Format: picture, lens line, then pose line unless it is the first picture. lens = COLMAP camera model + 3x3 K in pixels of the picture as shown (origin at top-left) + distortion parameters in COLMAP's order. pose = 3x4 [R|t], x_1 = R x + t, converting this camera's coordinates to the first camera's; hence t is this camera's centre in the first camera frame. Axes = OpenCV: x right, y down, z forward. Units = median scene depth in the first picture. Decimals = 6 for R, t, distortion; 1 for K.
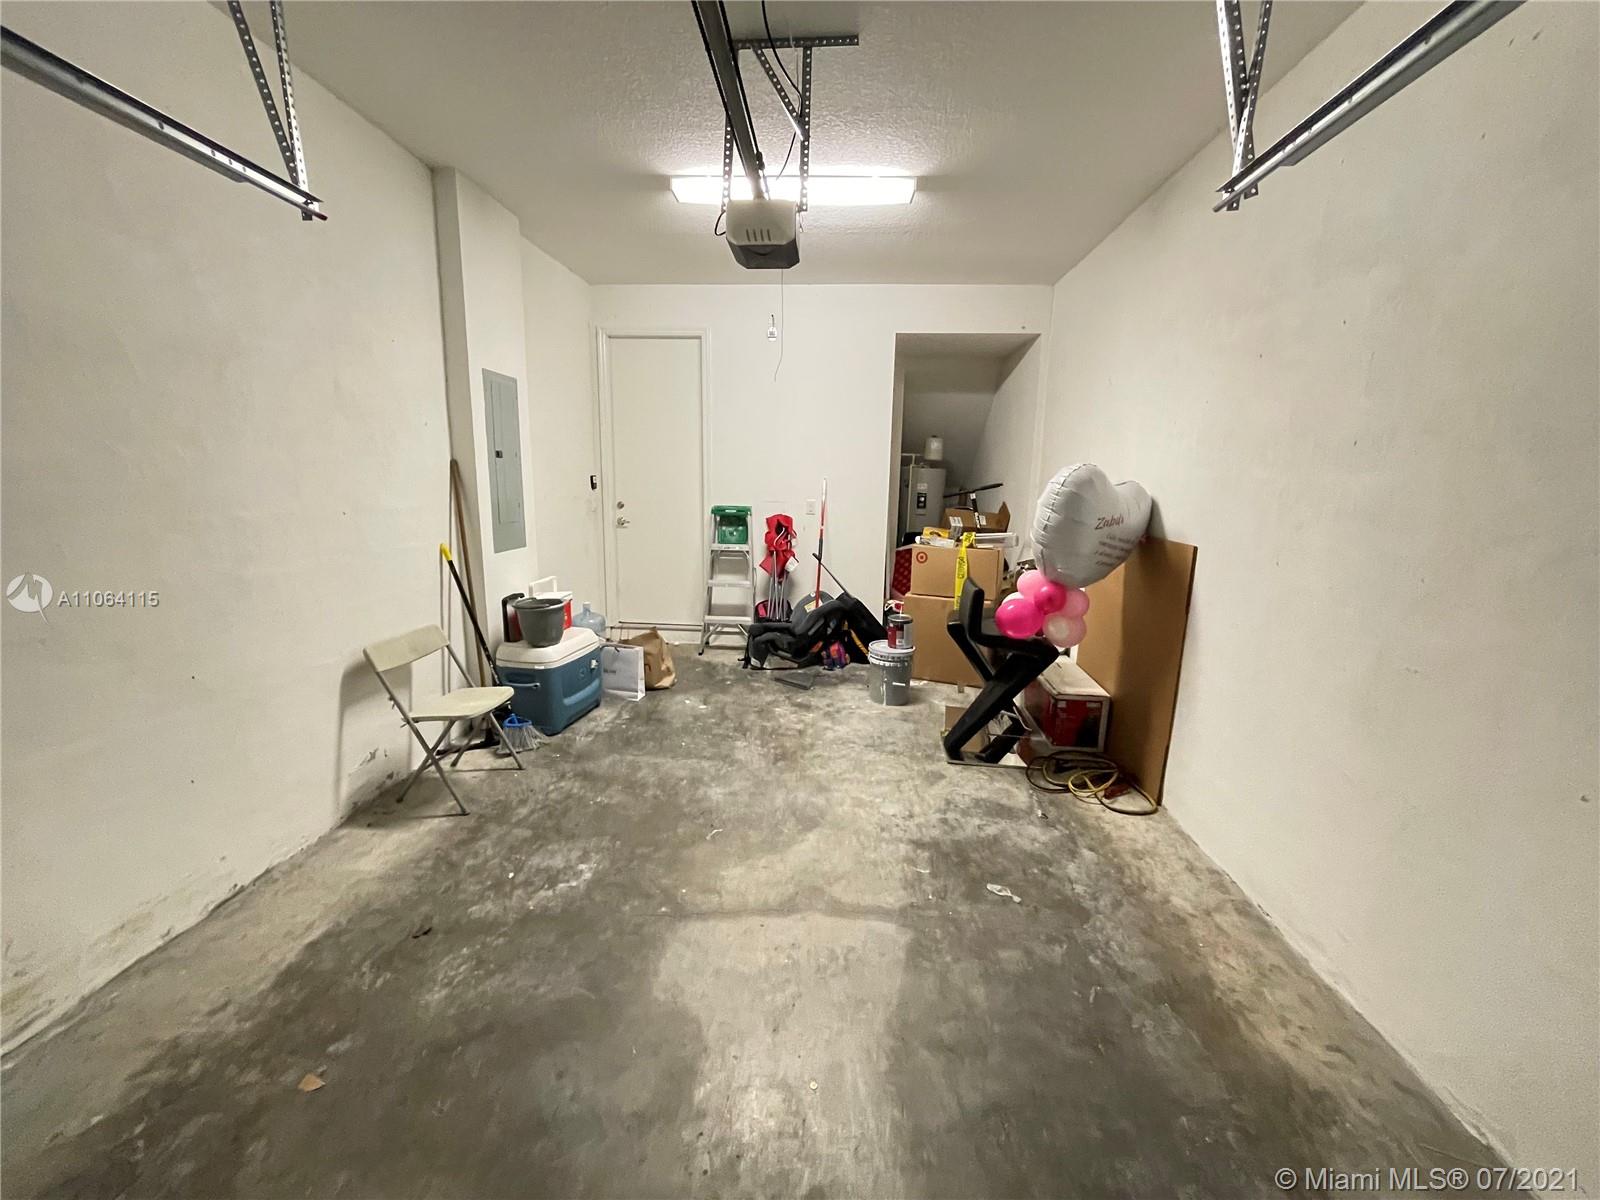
lens RADIAL K [[644.6, 0, 796.8], [0, 644.6, 602.0], [0, 0, 1]] dist [0.000114, 0.000295]
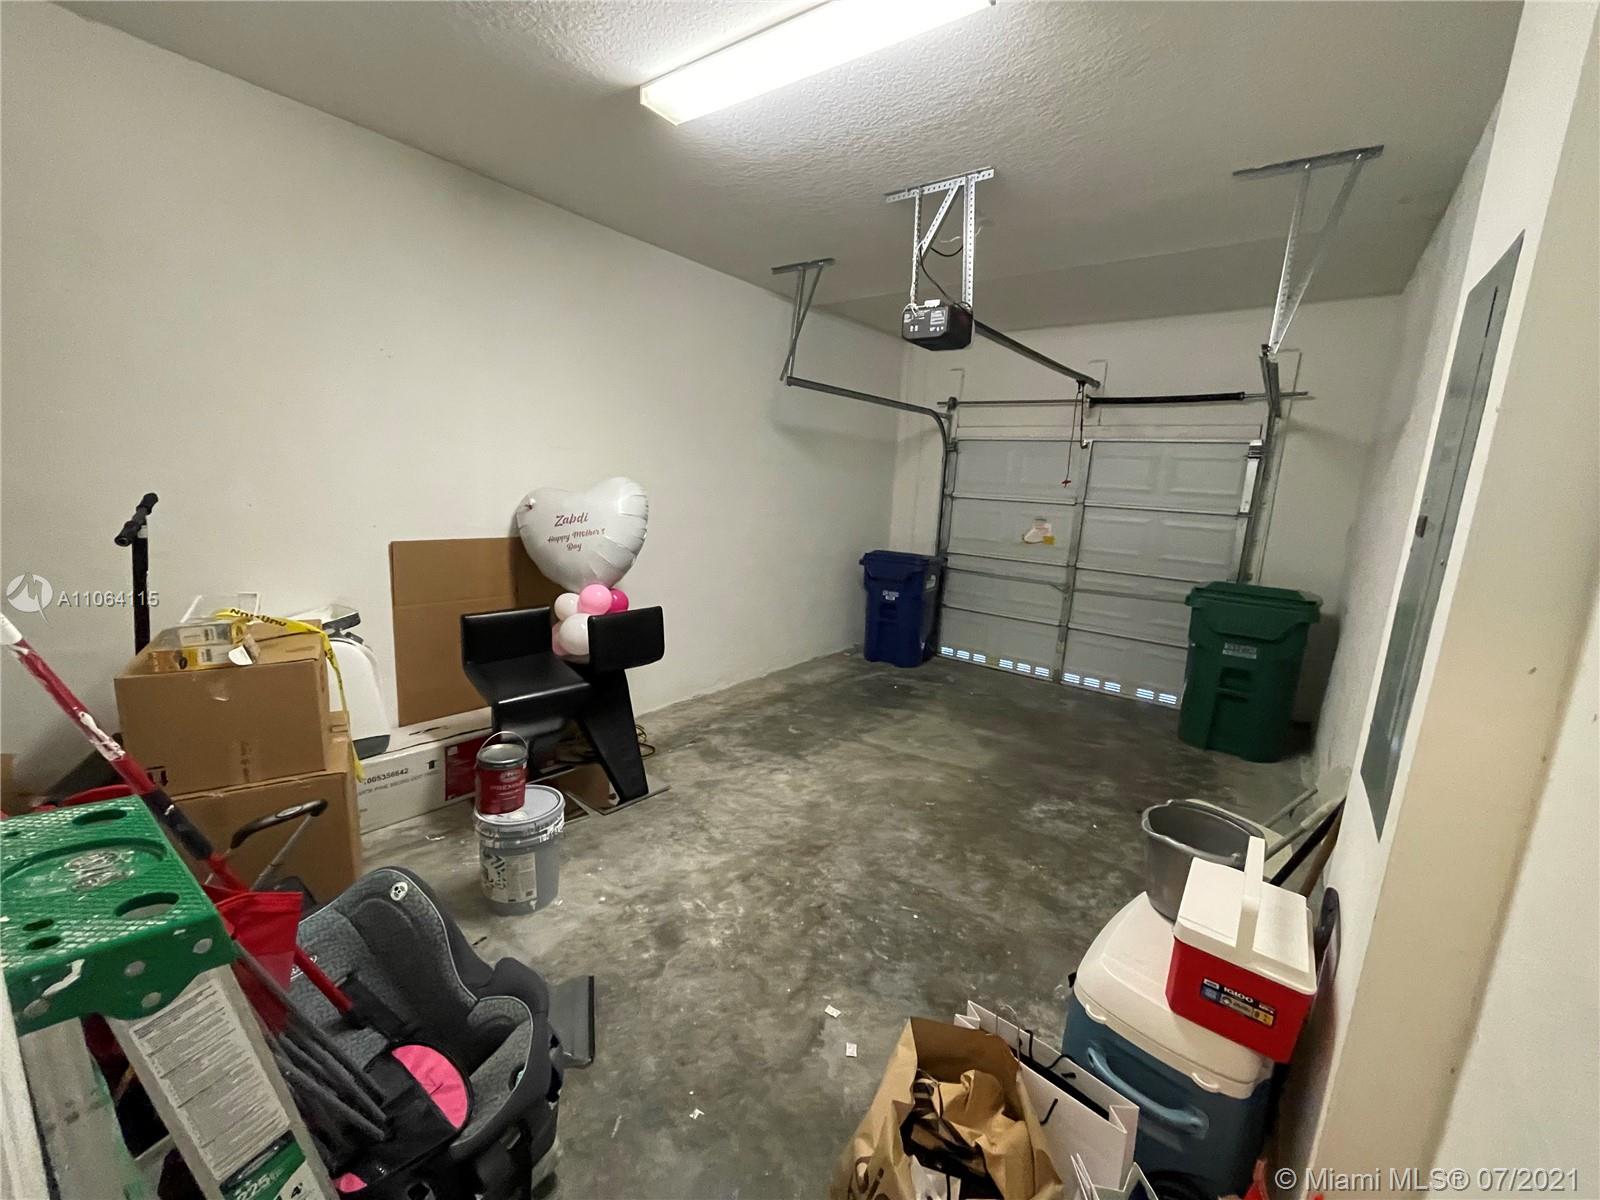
lens RADIAL K [[644.6, 0, 796.8], [0, 644.6, 602.0], [0, 0, 1]] dist [0.000114, 0.000295]
pose [[-0.831864, -0.165757, 0.529648, -0.439117], [0.041190, 0.933283, 0.356771, -0.392423], [-0.553449, 0.318601, -0.769537, 1.734835]]
